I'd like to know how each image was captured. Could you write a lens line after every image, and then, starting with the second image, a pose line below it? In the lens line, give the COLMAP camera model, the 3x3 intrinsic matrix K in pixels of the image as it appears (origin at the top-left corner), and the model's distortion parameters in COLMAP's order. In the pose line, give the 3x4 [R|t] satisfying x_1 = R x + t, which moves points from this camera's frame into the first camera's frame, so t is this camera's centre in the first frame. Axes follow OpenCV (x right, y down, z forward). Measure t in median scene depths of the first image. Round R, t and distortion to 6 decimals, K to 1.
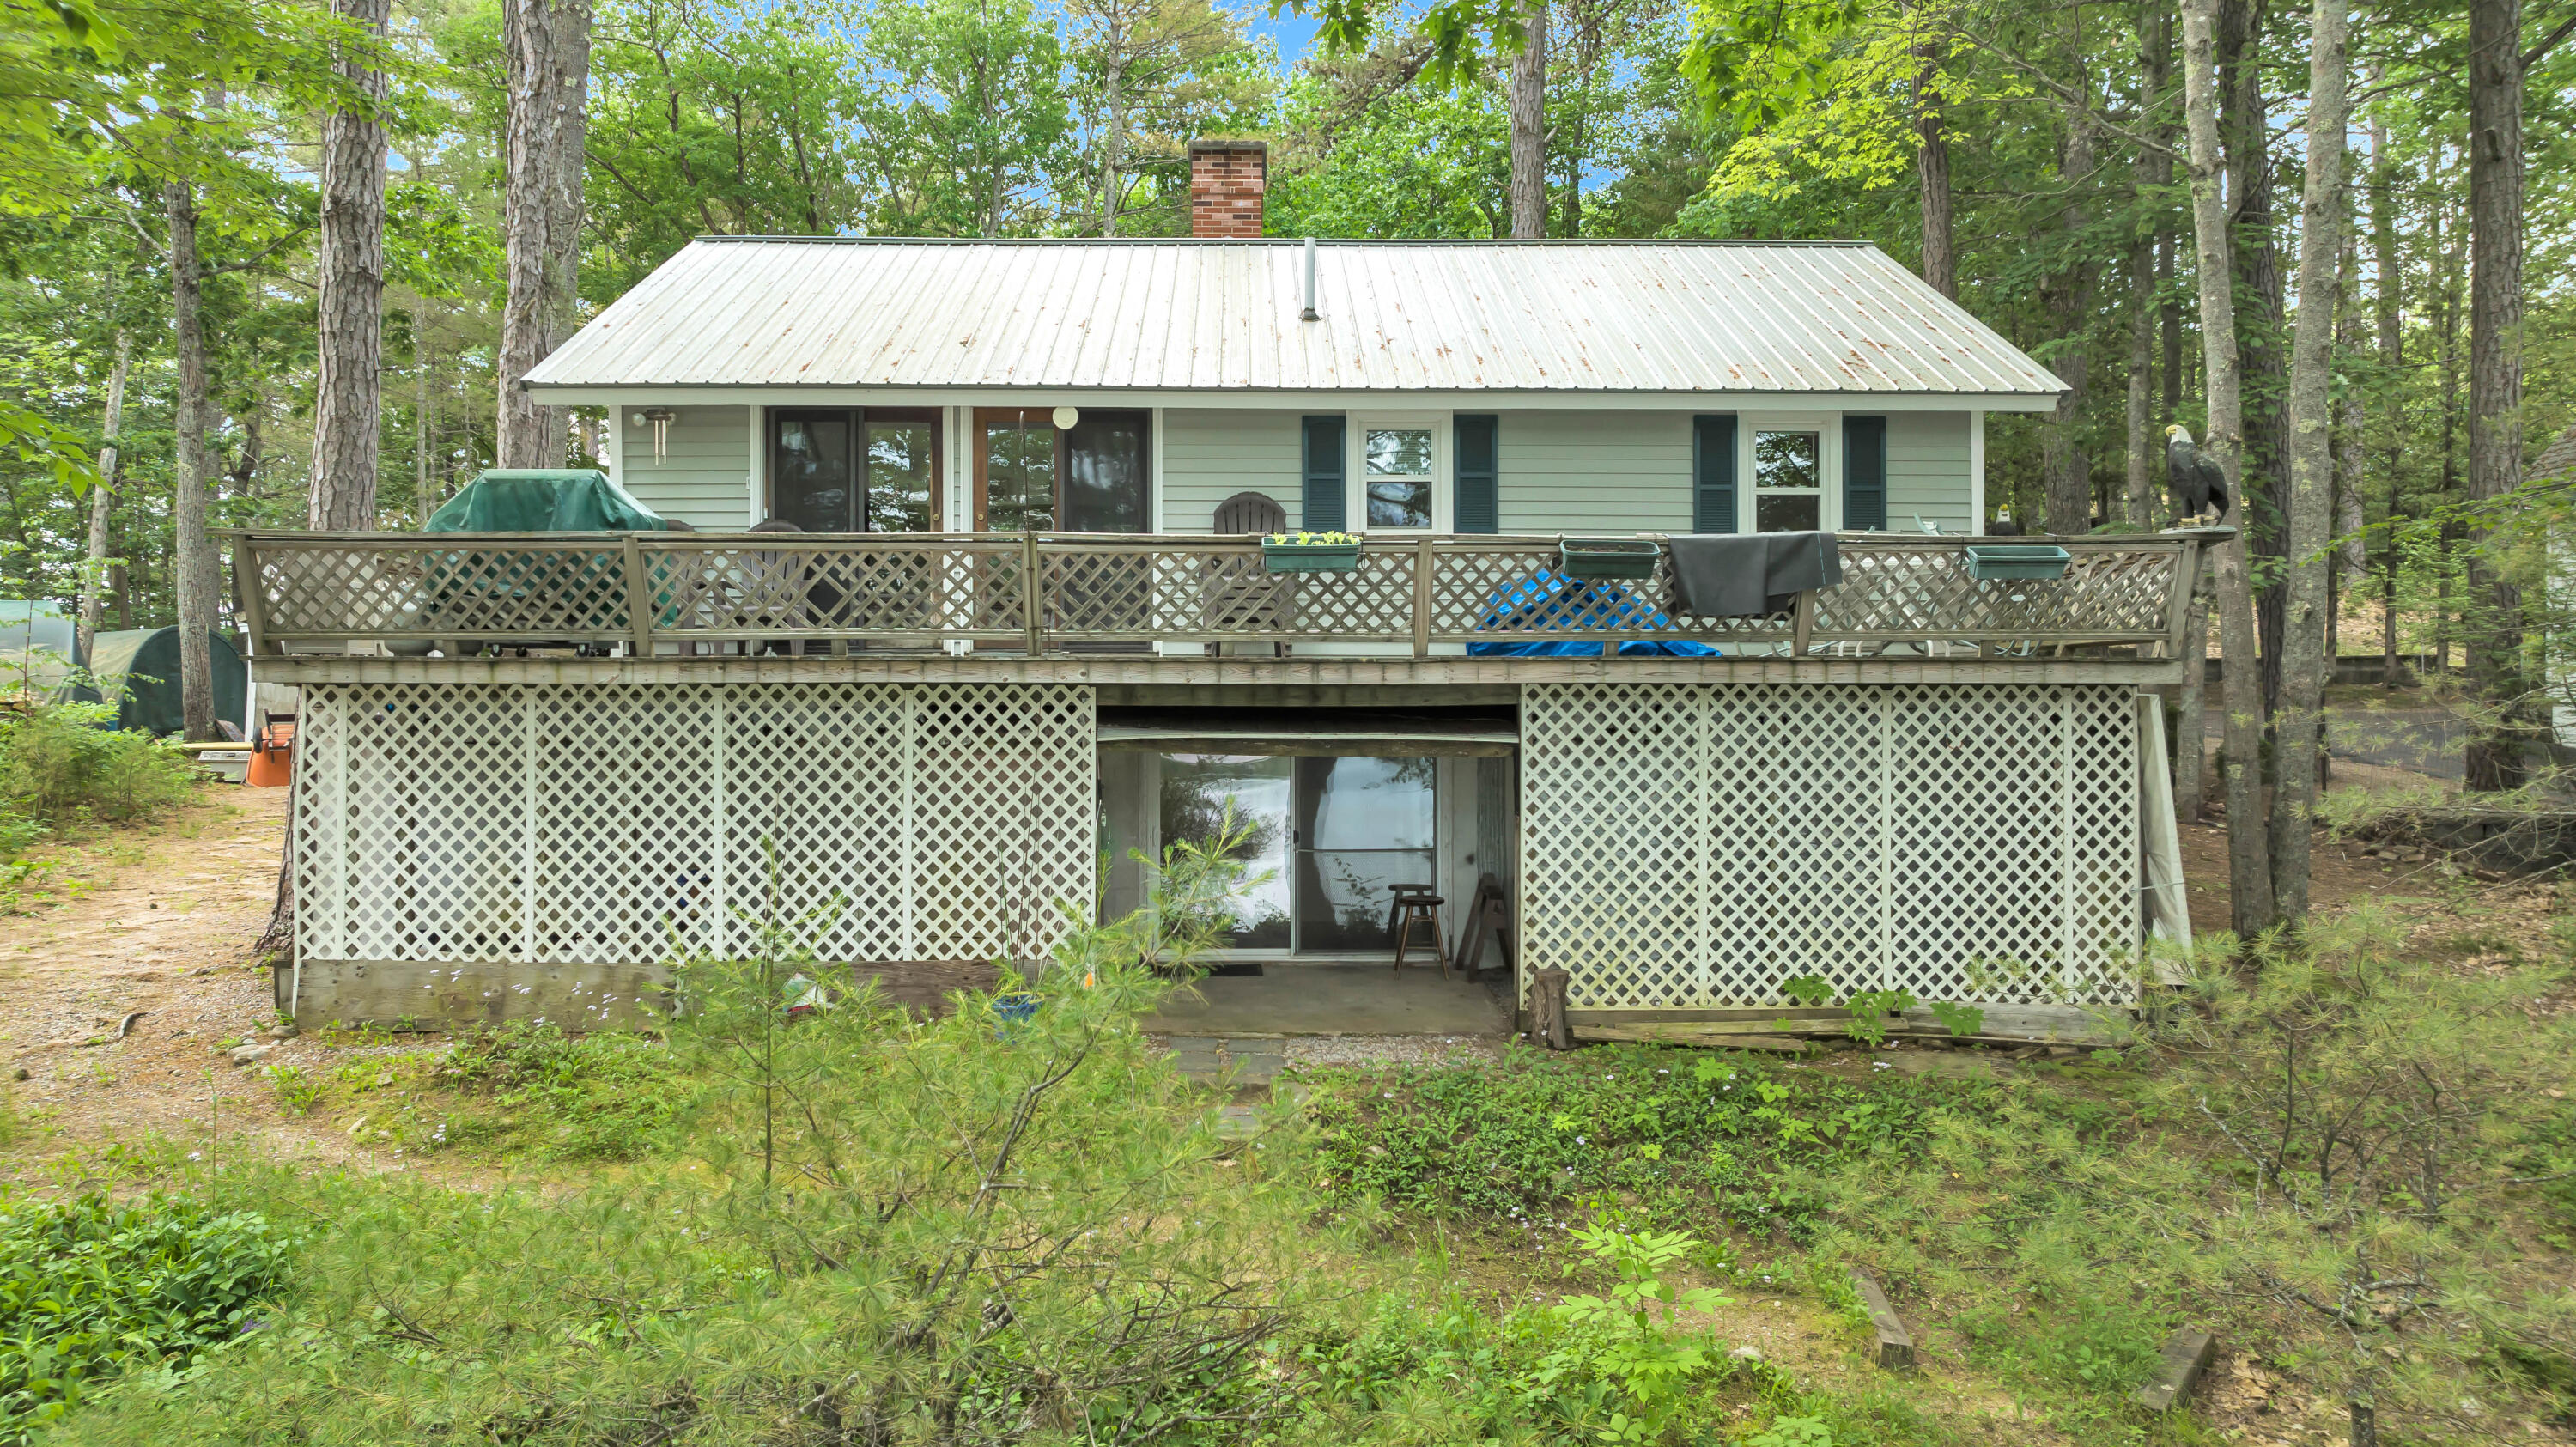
lens RADIAL K [[1846.6, 0, 1288.0], [0, 1846.6, 723.5], [0, 0, 1]] dist [-0.031347, -0.004802]
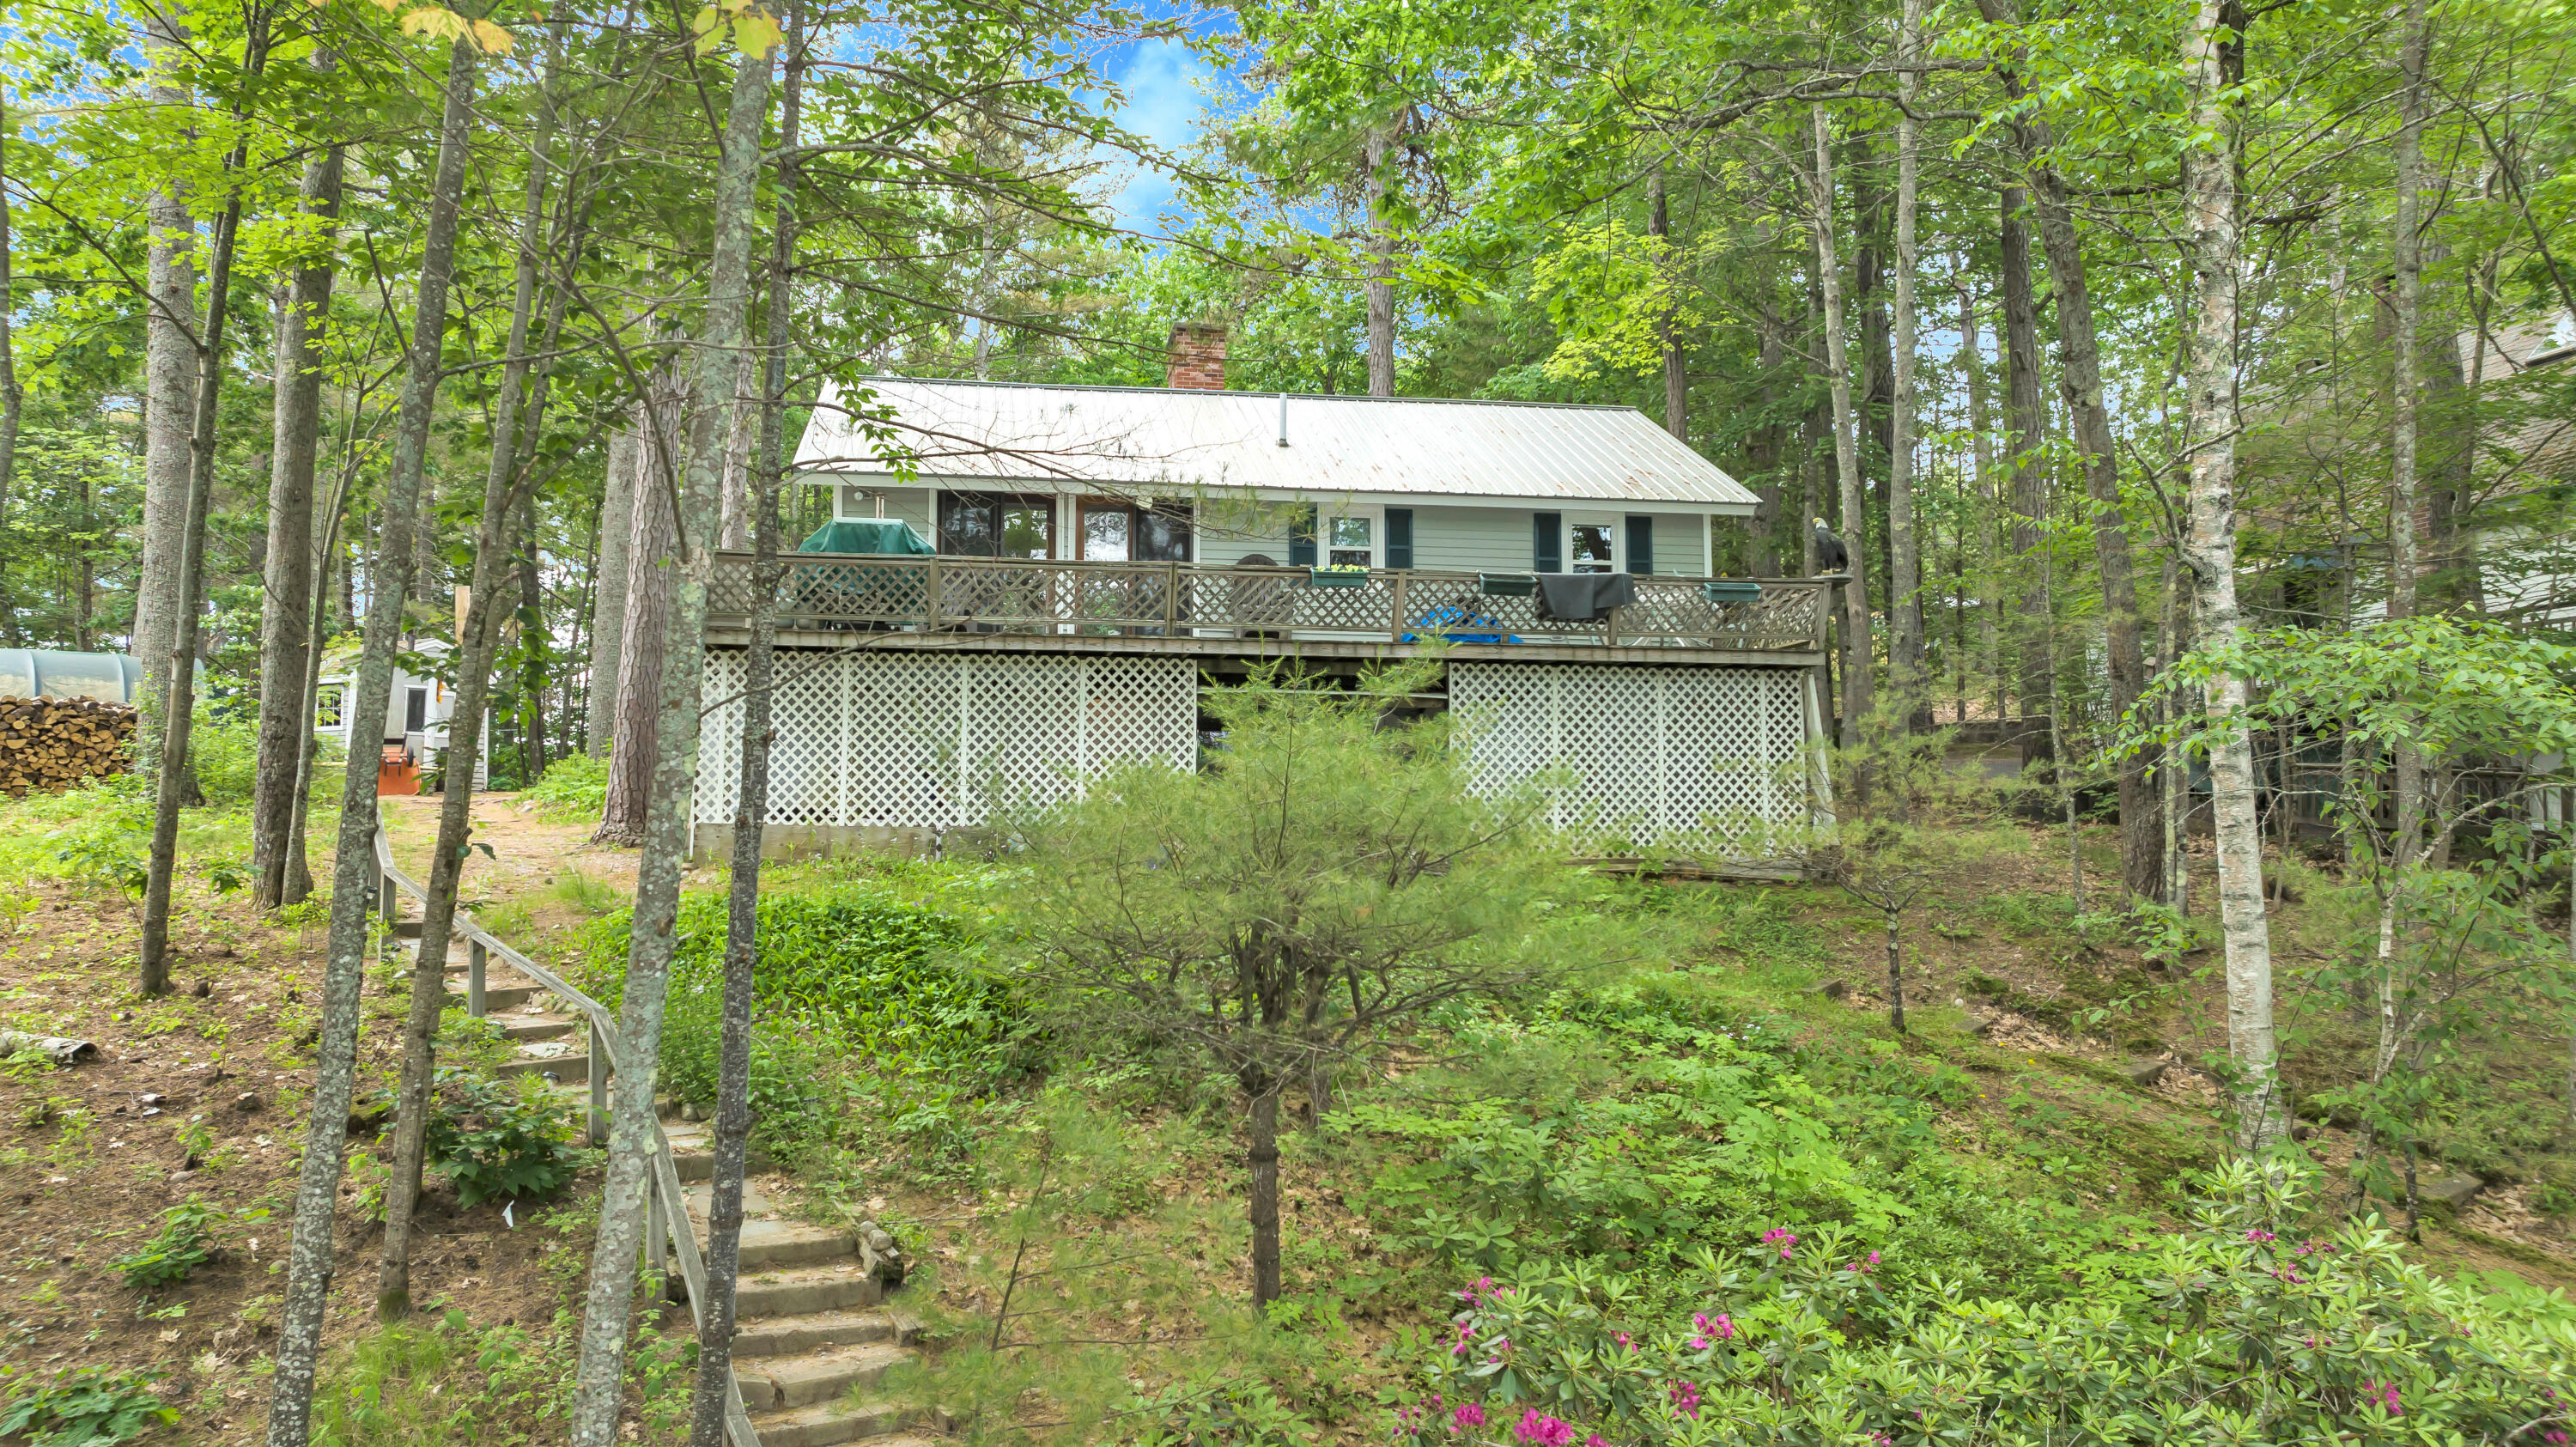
lens RADIAL K [[1846.6, 0, 1288.0], [0, 1846.6, 723.5], [0, 0, 1]] dist [-0.031347, -0.004802]
pose [[0.990007, 0.010804, 0.140604, -0.254961], [-0.000294, 0.997217, -0.074556, 0.159317], [-0.141018, 0.073770, 0.987255, -0.632165]]
